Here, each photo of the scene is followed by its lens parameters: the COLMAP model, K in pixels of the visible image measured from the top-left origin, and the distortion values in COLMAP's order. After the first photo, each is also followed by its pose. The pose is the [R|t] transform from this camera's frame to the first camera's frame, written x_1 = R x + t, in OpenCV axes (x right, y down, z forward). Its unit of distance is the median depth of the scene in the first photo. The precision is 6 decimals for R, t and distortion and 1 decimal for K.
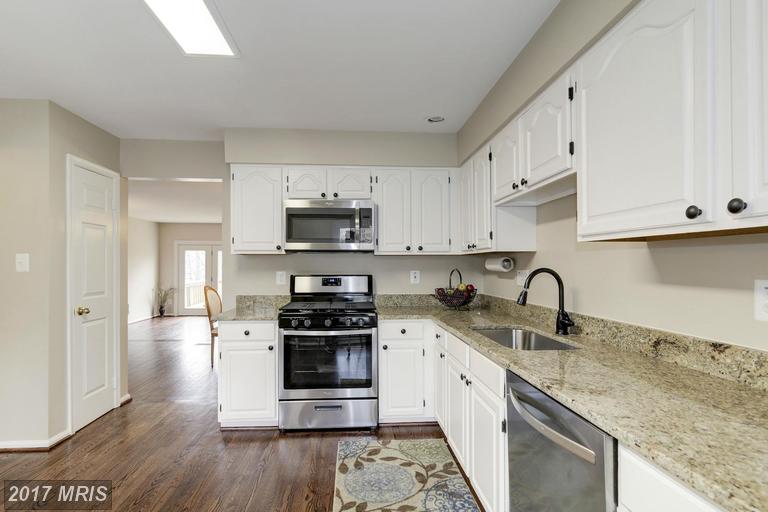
lens RADIAL K [[361.6, 0, 379.5], [0, 361.6, 267.5], [0, 0, 1]] dist [0.000091, 0.000083]
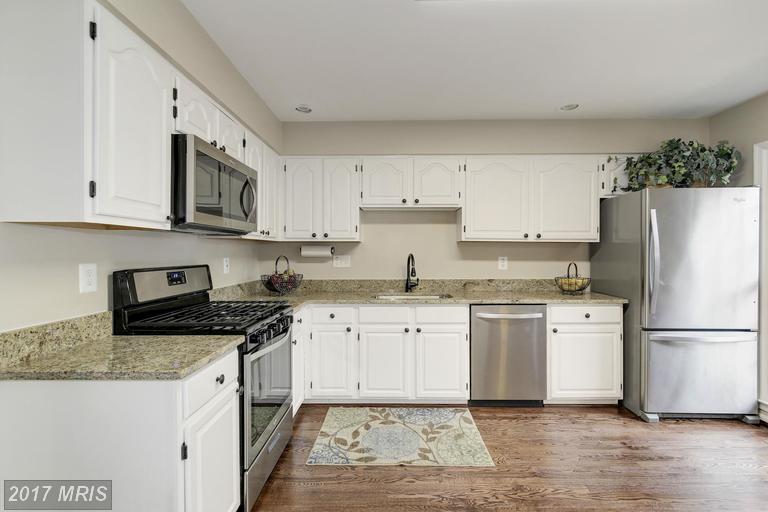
lens RADIAL K [[351.3, 0, 384.0], [0, 351.3, 256.0], [0, 0, 1]] dist [0.000491, 0.000037]
pose [[0.078336, -0.010790, 0.996869, -0.840114], [0.002927, 0.999940, 0.010593, -0.004067], [-0.996923, 0.002088, 0.078363, 0.709770]]
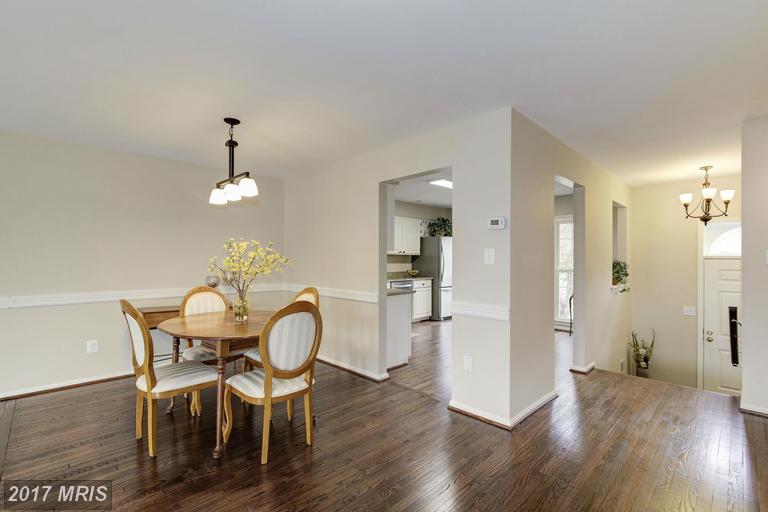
lens RADIAL K [[351.3, 0, 384.0], [0, 351.3, 256.0], [0, 0, 1]] dist [0.000491, 0.000037]
pose [[-0.655152, -0.000749, 0.755497, -1.525240], [-0.001931, 0.999998, -0.000683, -0.024657], [-0.755495, -0.001907, -0.655152, 2.083105]]
